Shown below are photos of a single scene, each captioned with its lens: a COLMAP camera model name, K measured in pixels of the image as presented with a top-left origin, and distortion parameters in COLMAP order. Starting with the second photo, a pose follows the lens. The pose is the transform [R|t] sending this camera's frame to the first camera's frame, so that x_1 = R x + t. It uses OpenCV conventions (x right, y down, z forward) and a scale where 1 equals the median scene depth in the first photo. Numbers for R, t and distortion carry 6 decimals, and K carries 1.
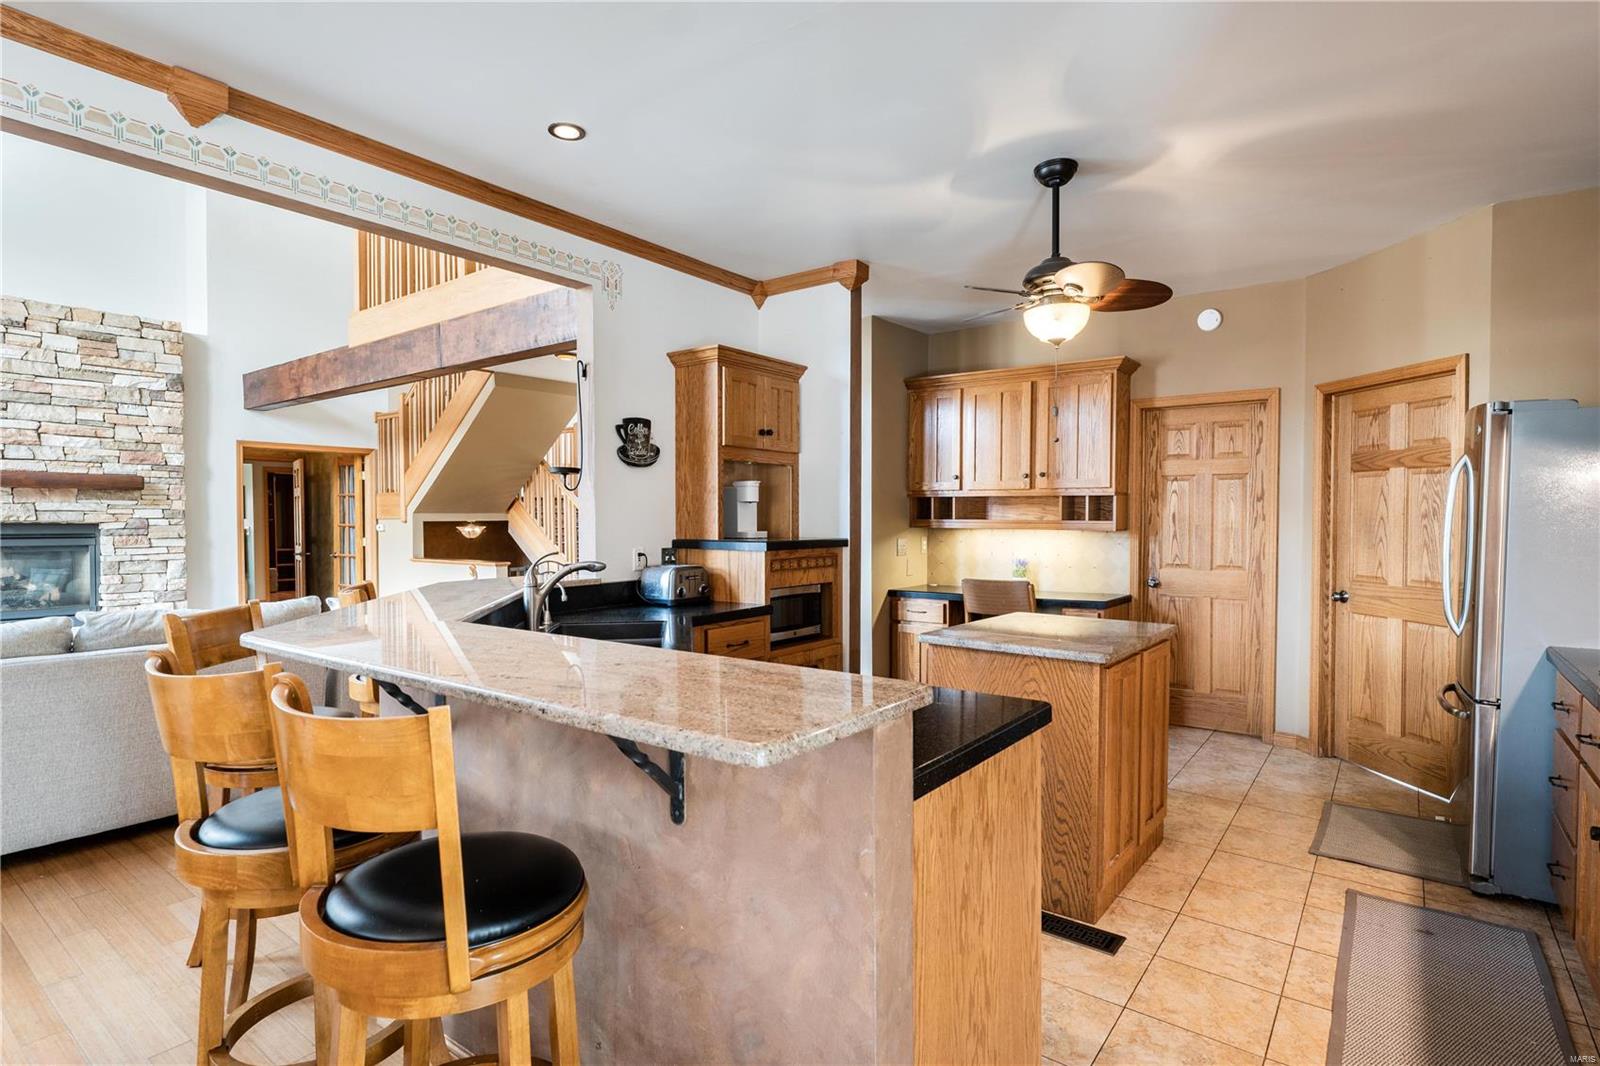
lens RADIAL K [[816.3, 0, 797.4], [0, 816.3, 534.6], [0, 0, 1]] dist [0.002392, -0.001041]
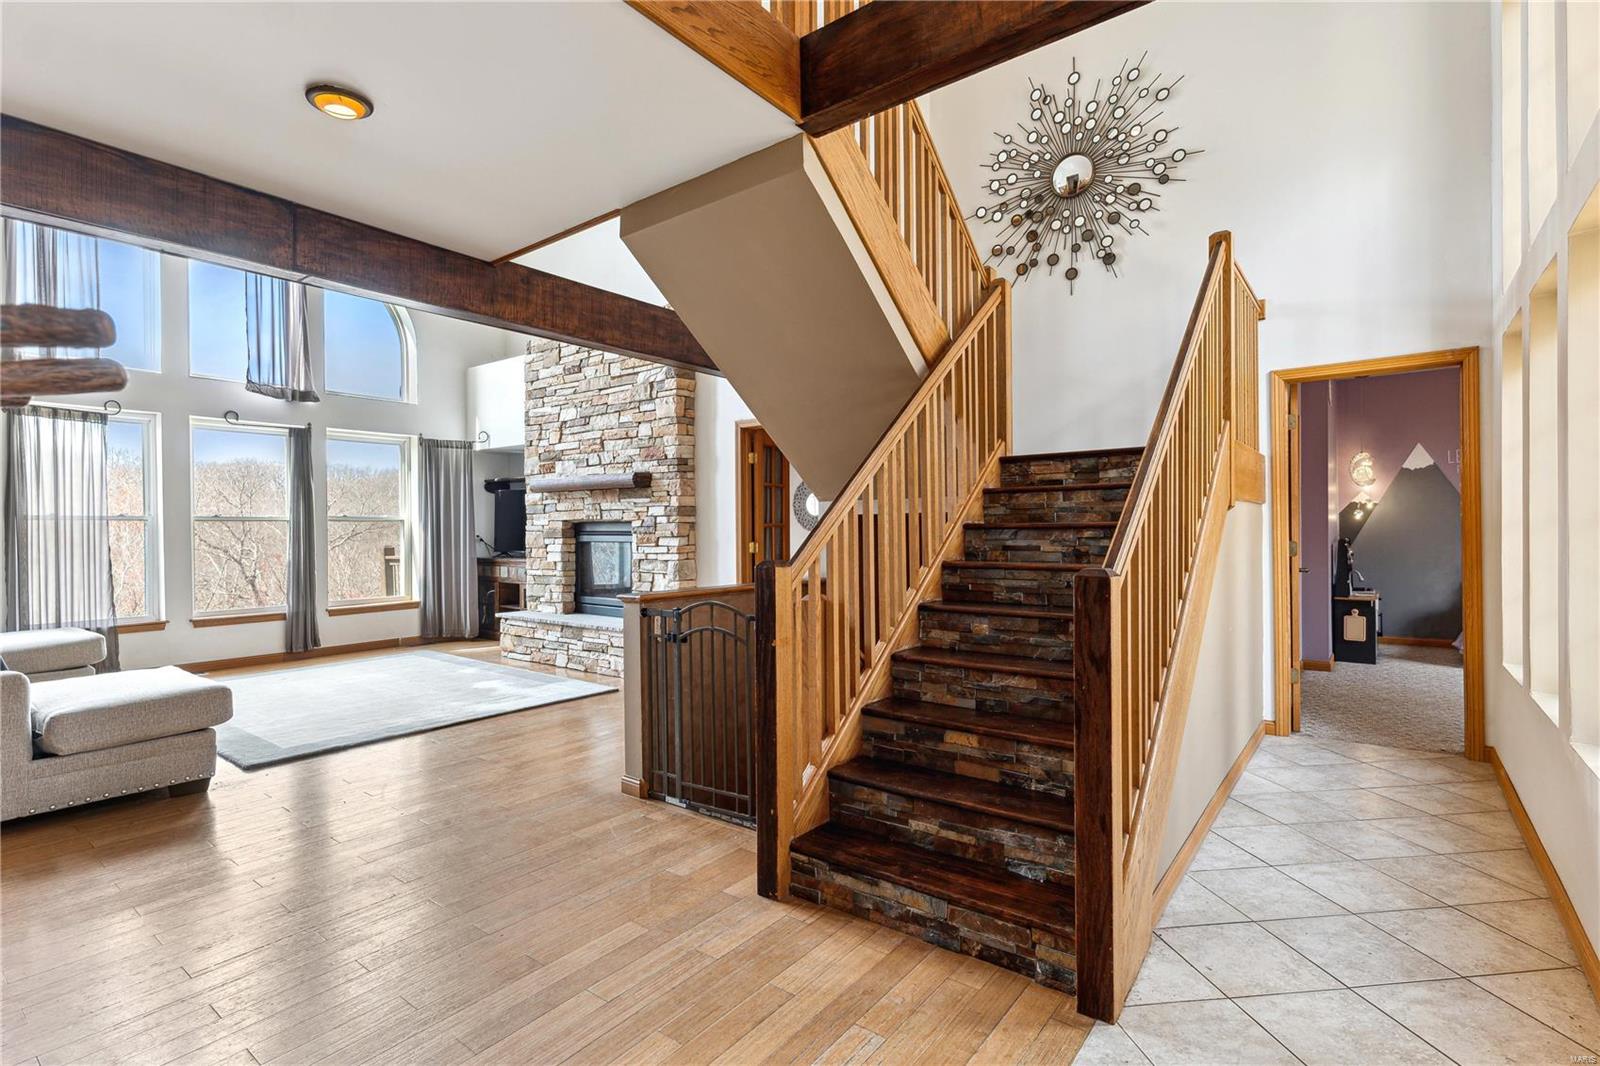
lens RADIAL K [[758.4, 0, 795.7], [0, 758.4, 530.8], [0, 0, 1]] dist [0.009426, -0.000834]
pose [[-0.000211, 0.003007, -0.999995, 0.102943], [-0.014946, 0.999884, 0.003010, -0.007973], [0.999888, 0.014947, -0.000166, 1.231321]]
